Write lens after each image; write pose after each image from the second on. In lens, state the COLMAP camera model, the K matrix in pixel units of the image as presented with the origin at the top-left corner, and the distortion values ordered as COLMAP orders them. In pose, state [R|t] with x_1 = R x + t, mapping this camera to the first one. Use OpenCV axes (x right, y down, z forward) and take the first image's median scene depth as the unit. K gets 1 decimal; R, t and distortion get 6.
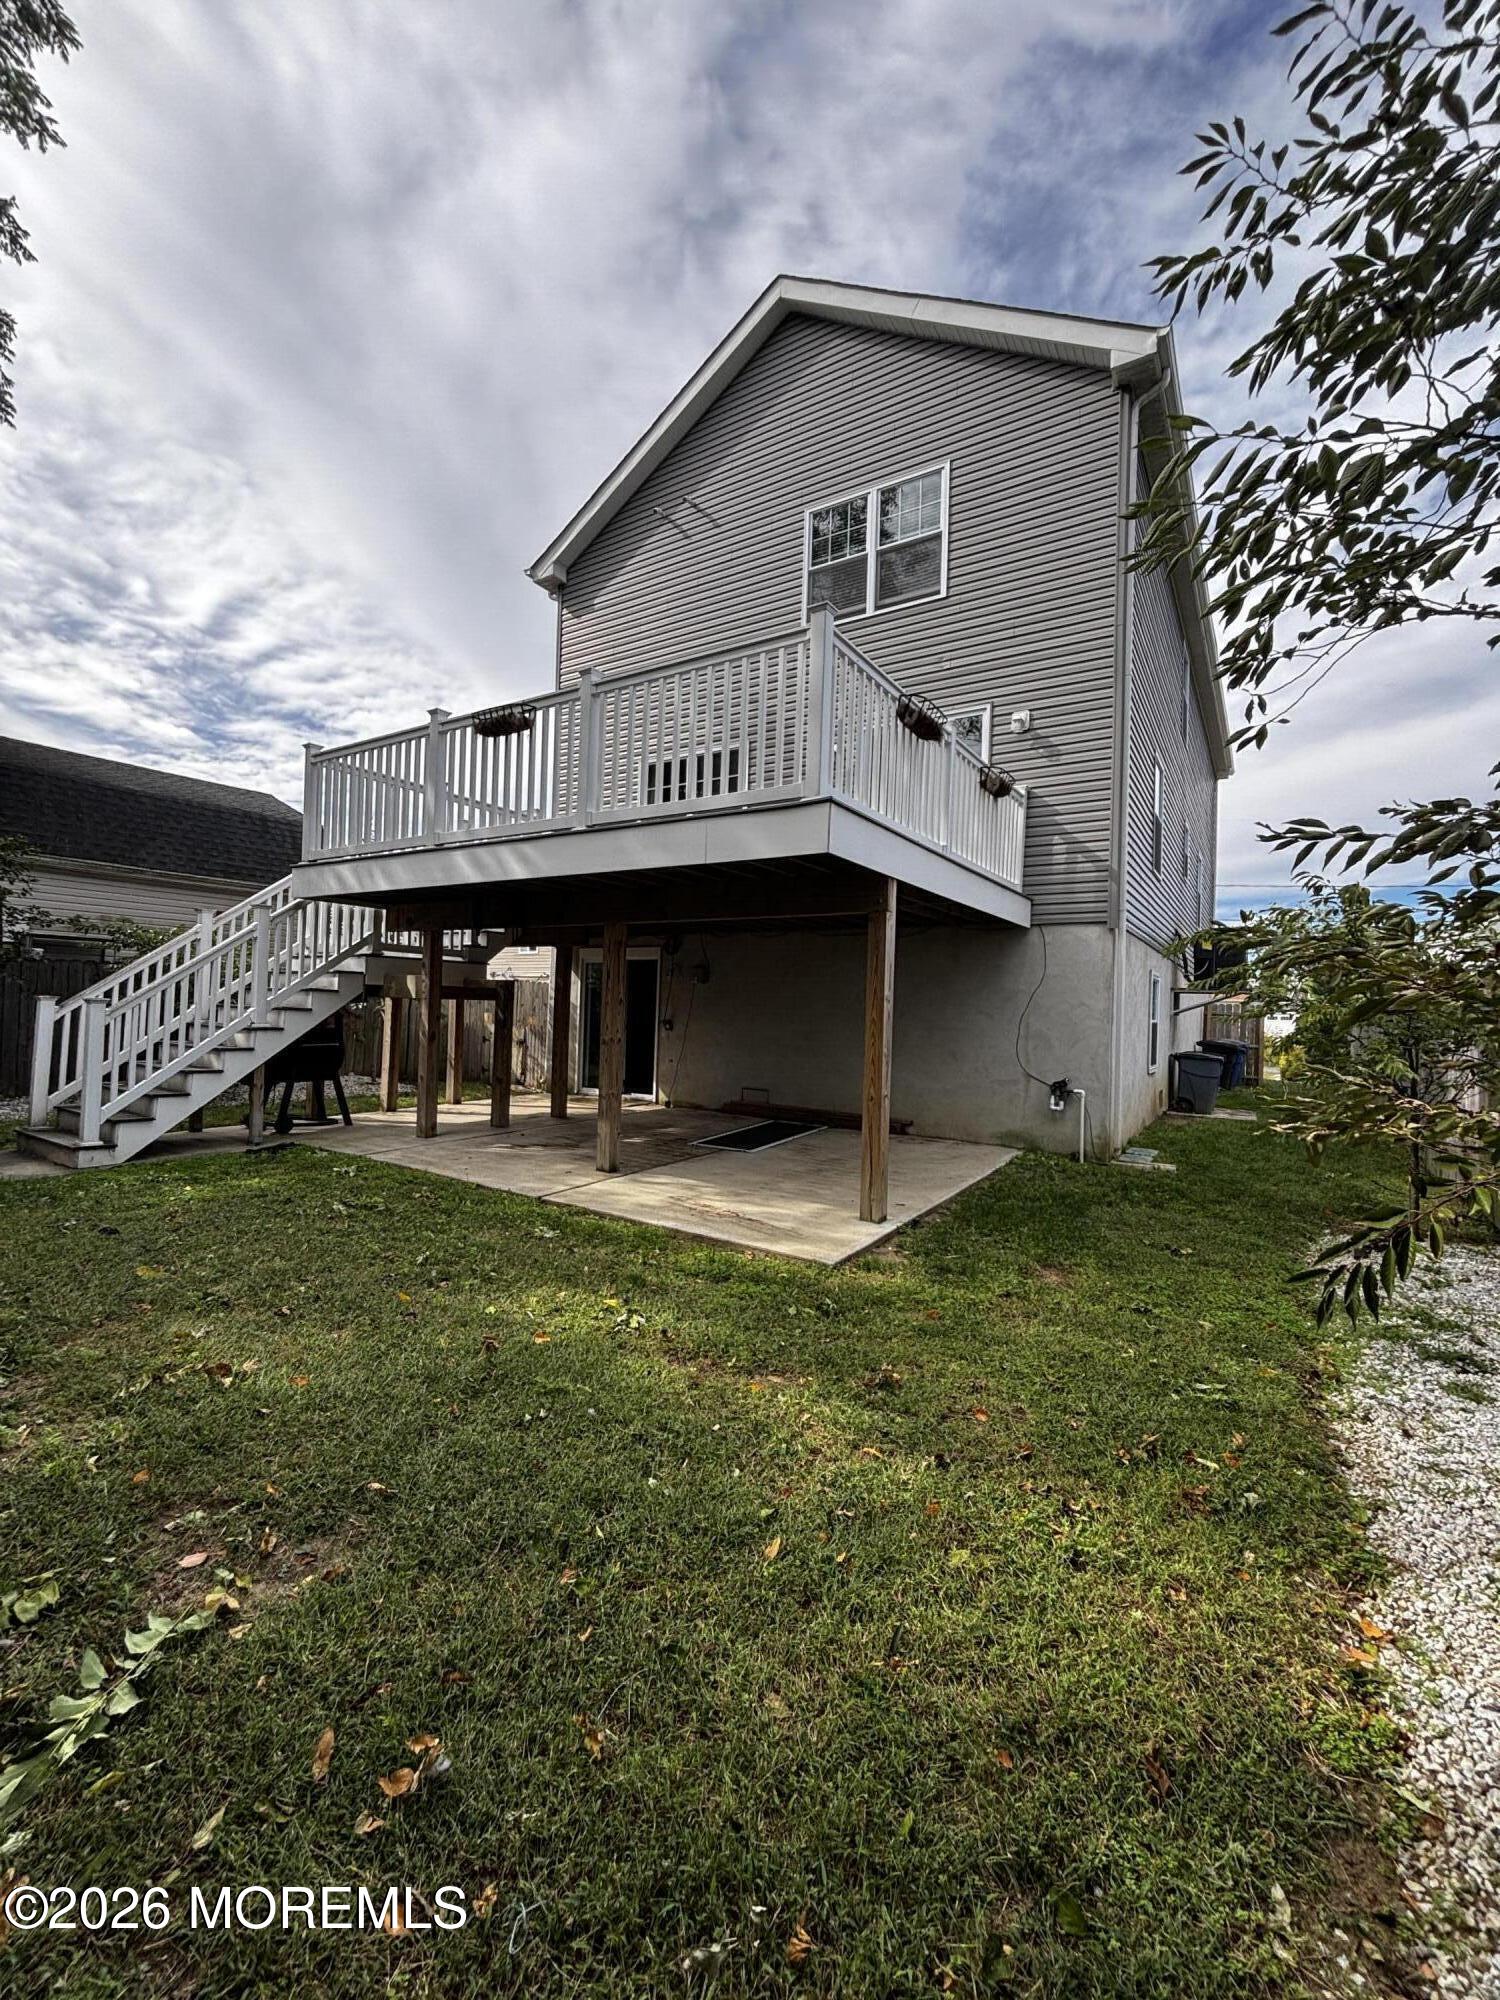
lens RADIAL K [[813.3, 0, 756.7], [0, 813.3, 1000.8], [0, 0, 1]] dist [-0.002798, -0.000425]
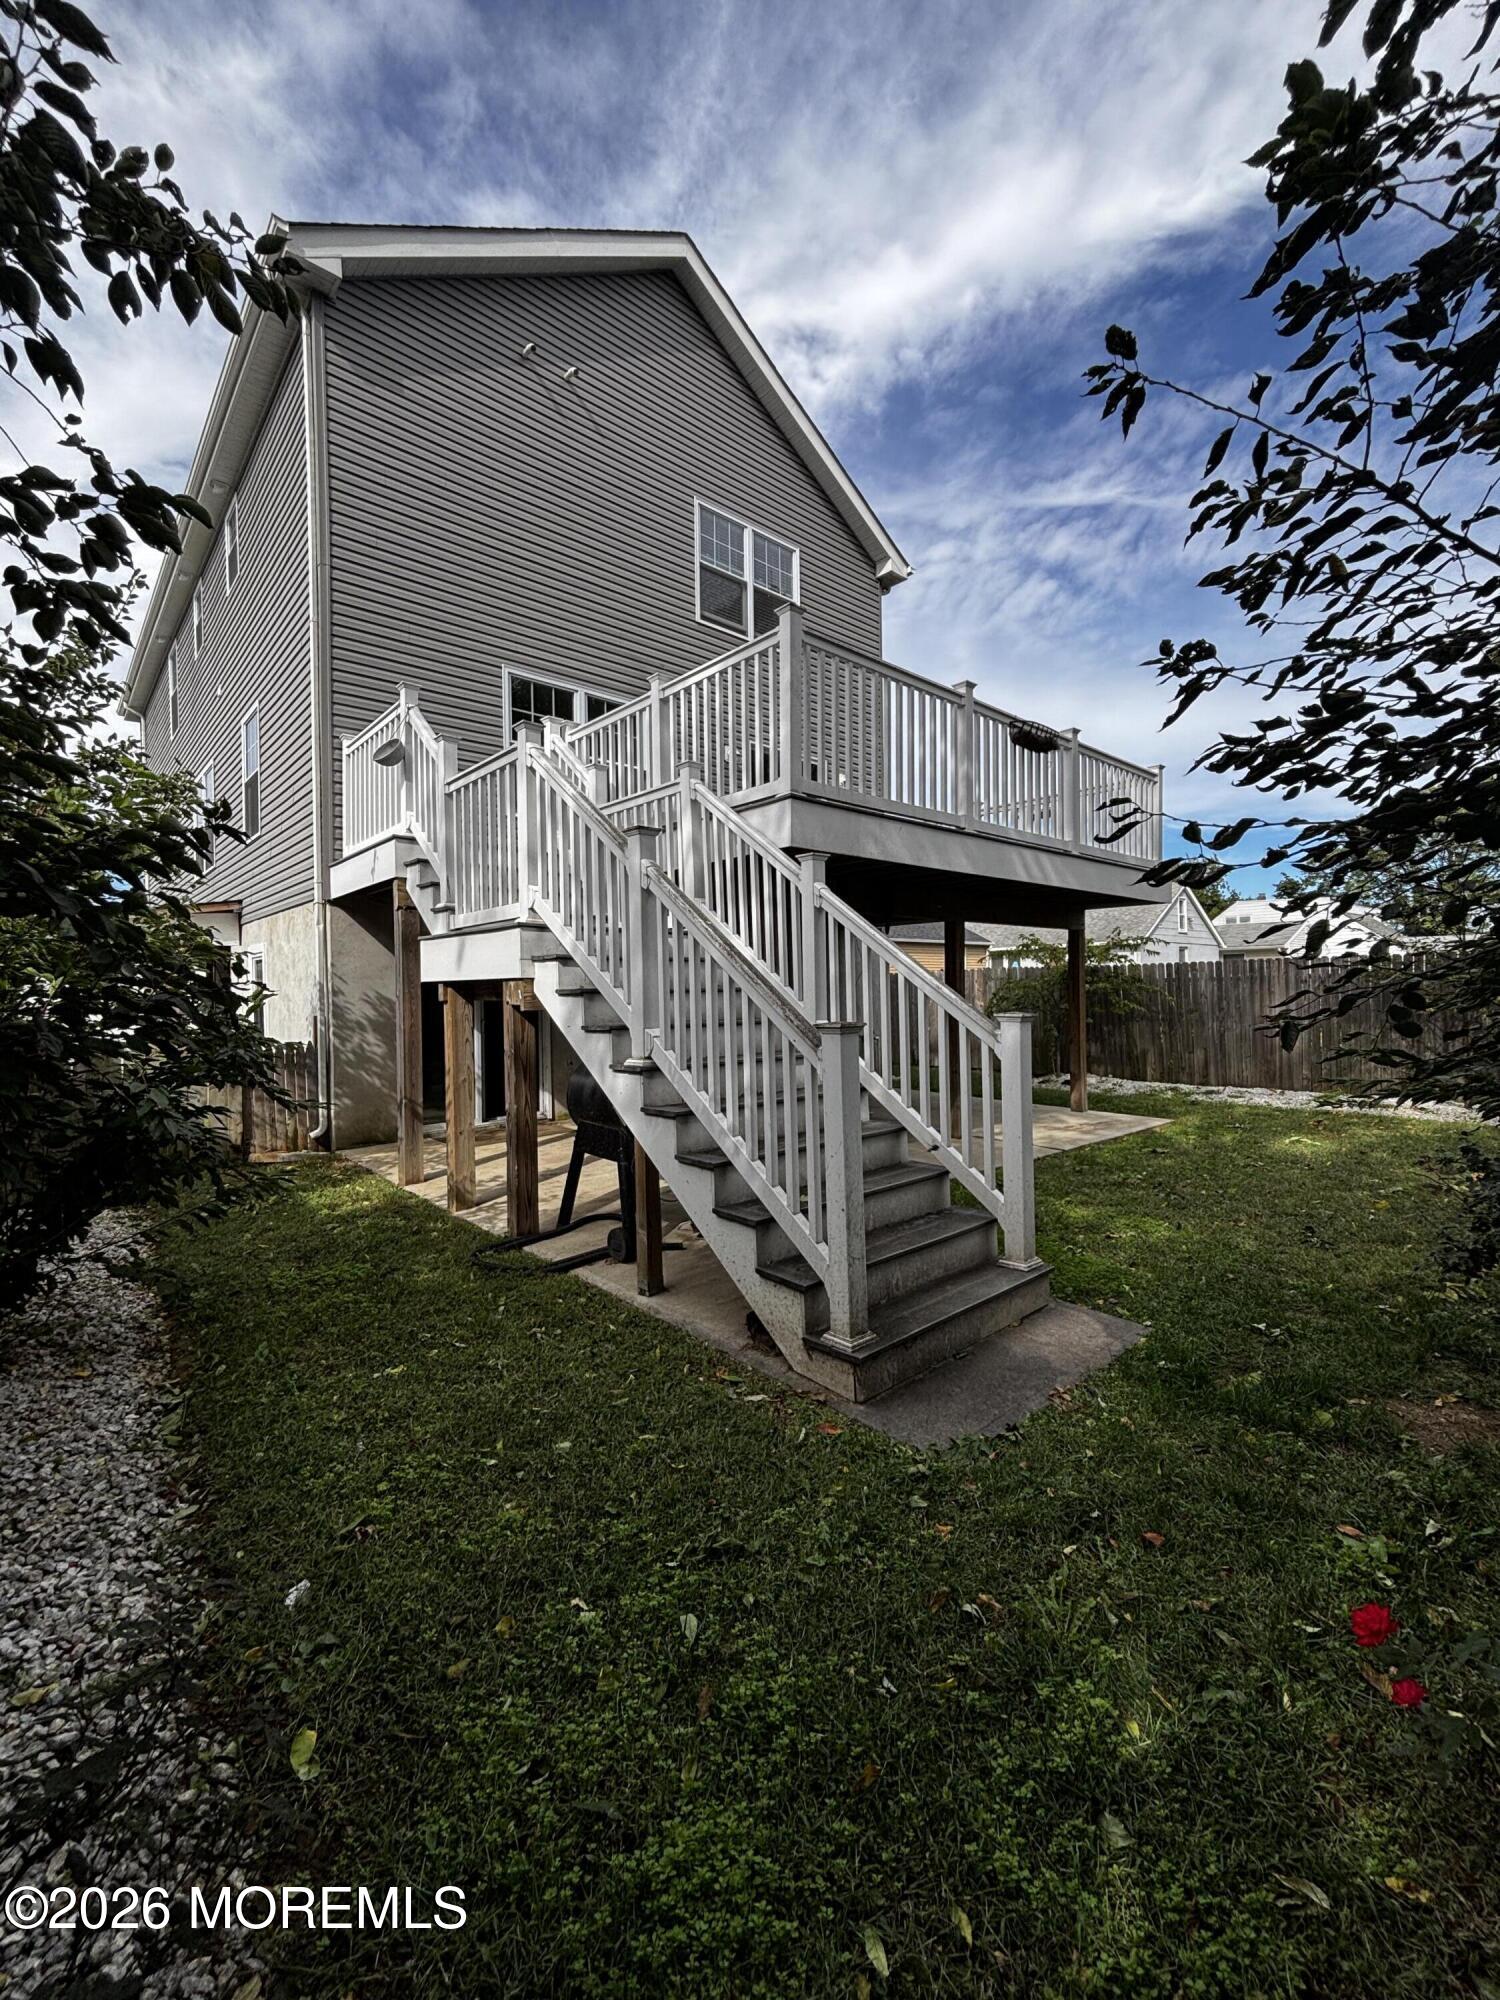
lens RADIAL K [[813.3, 0, 756.7], [0, 813.3, 1000.8], [0, 0, 1]] dist [-0.002798, -0.000425]
pose [[0.273786, -0.049707, 0.960505, -1.372742], [0.004455, 0.998718, 0.050415, -0.040560], [-0.961780, -0.009524, 0.273656, 0.964330]]
